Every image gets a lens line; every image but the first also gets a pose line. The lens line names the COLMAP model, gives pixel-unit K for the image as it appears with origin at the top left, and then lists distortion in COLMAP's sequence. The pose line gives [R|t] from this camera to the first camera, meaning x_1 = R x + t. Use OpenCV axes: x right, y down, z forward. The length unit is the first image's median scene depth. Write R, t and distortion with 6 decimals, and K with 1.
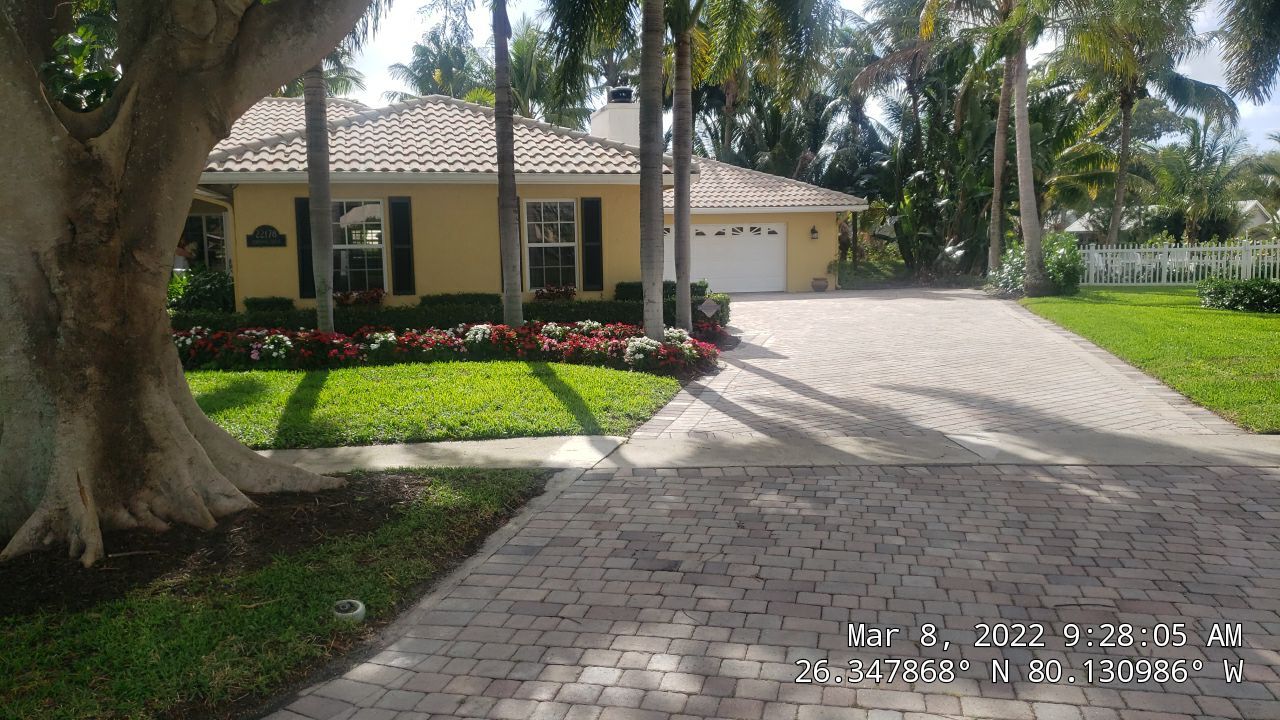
lens RADIAL K [[989.0, 0, 666.8], [0, 989.0, 365.2], [0, 0, 1]] dist [0.014115, -0.050787]
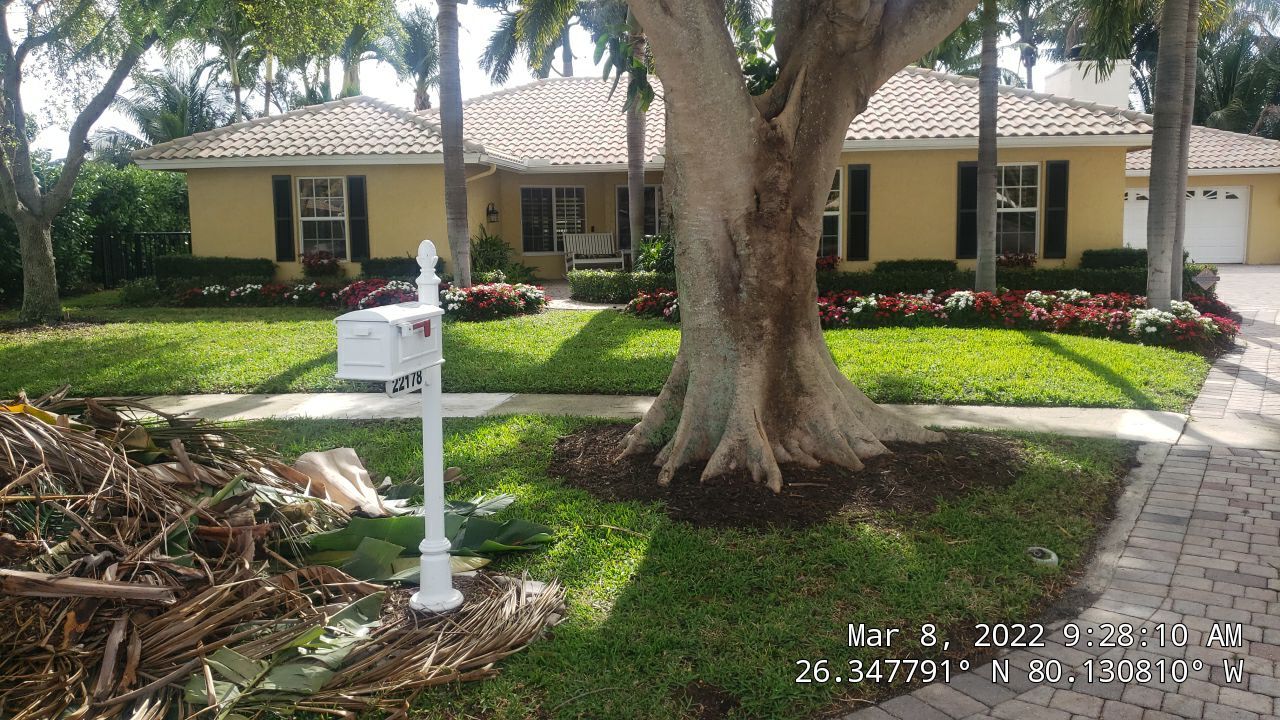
lens RADIAL K [[989.0, 0, 644.2], [0, 989.0, 351.8], [0, 0, 1]] dist [0.014115, -0.050787]
pose [[0.926313, 0.047183, -0.373789, -0.128659], [-0.040005, 0.998836, 0.026942, 0.006609], [0.374625, -0.010003, 0.927122, -0.053149]]
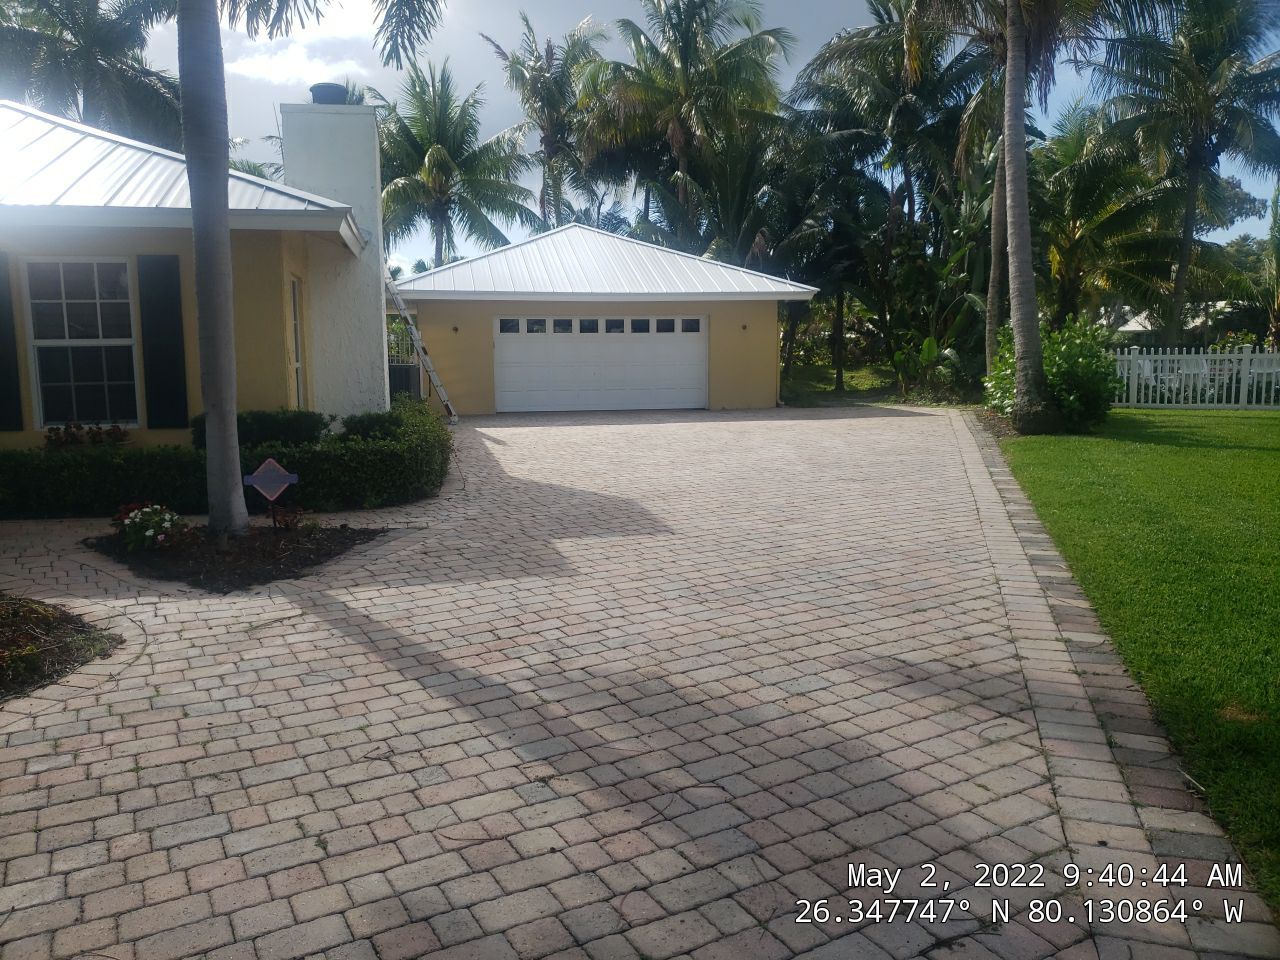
lens RADIAL K [[1008.4, 0, 637.9], [0, 1008.4, 476.8], [0, 0, 1]] dist [-0.009677, -0.003266]
pose [[0.997653, 0.012375, -0.067338, 0.356456], [-0.011691, 0.999876, 0.010554, -0.092438], [0.067461, -0.009742, 0.997674, 0.744860]]
